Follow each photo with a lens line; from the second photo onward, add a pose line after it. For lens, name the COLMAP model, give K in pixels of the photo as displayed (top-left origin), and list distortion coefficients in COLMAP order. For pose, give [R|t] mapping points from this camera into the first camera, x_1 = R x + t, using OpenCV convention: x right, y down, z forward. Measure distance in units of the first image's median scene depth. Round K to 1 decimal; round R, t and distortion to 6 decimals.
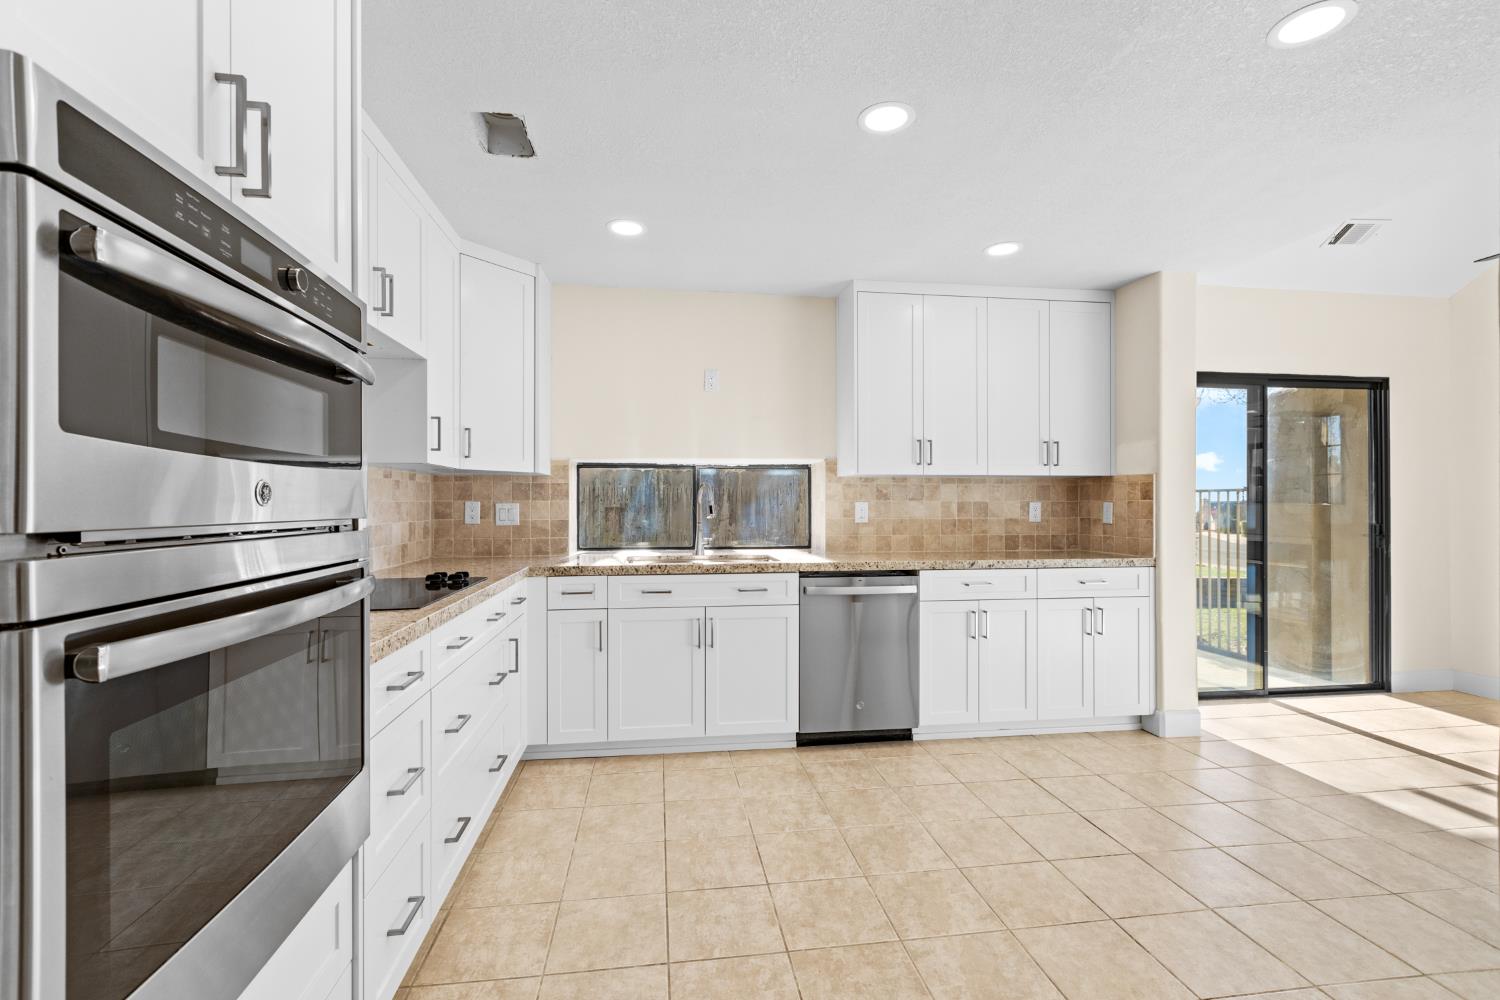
lens RADIAL K [[672.4, 0, 749.3], [0, 672.4, 503.7], [0, 0, 1]] dist [-0.001349, -0.000298]
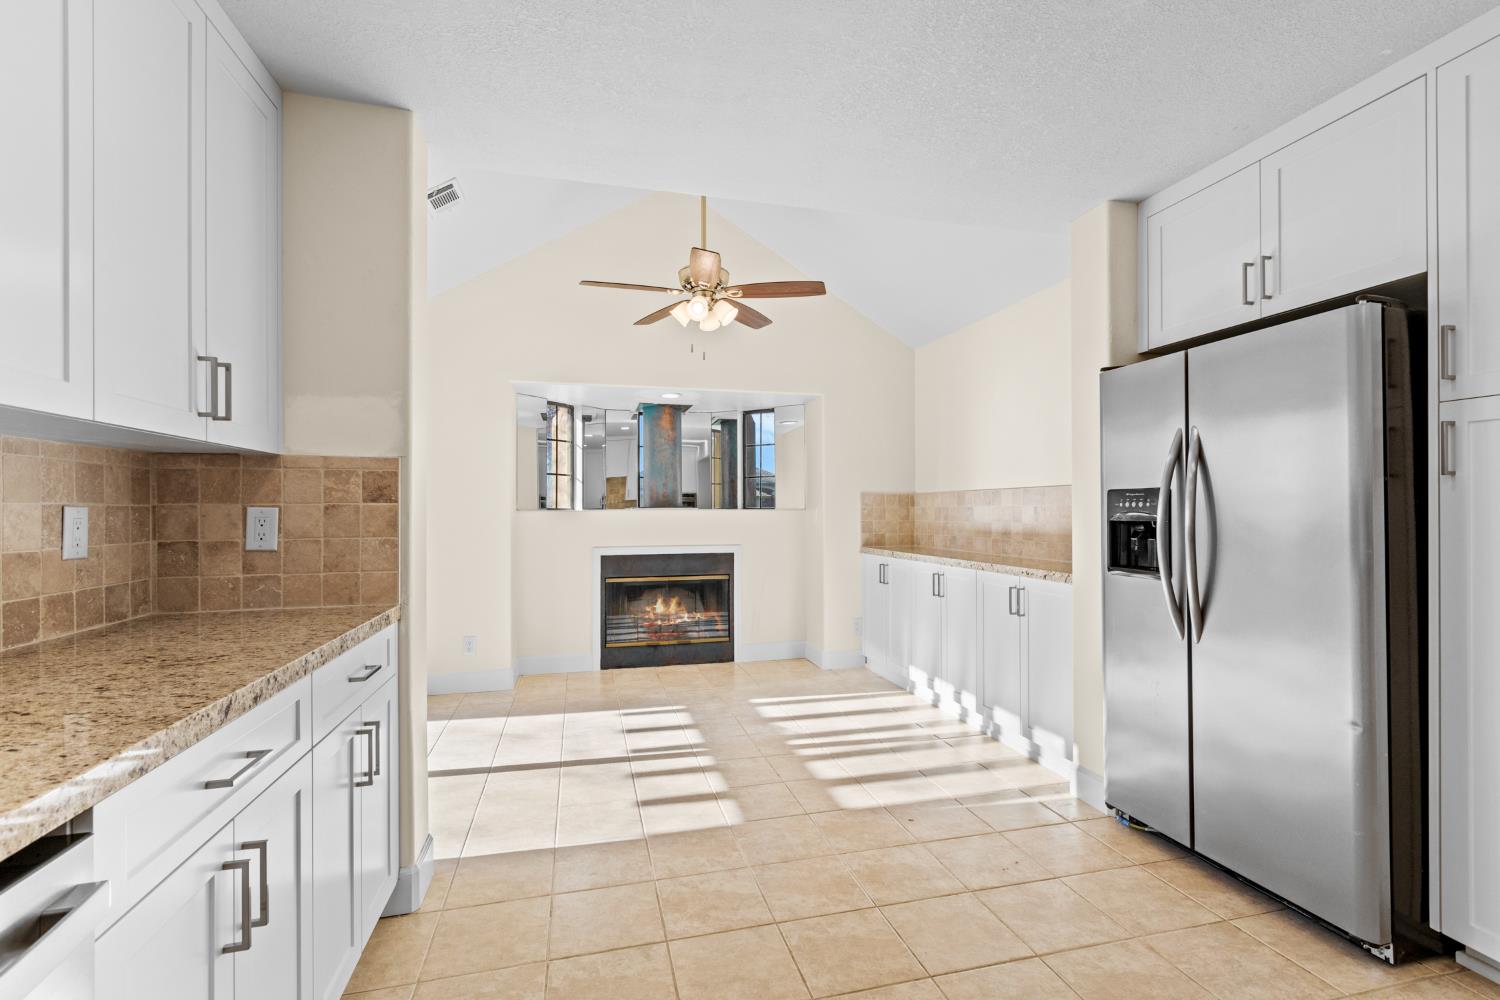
lens RADIAL K [[672.4, 0, 753.0], [0, 672.4, 501.1], [0, 0, 1]] dist [-0.001349, -0.000298]
pose [[-0.114686, 0.008585, 0.993365, -0.000851], [0.001087, 0.999963, -0.008517, -0.002040], [-0.993401, 0.000103, -0.114691, 0.711476]]
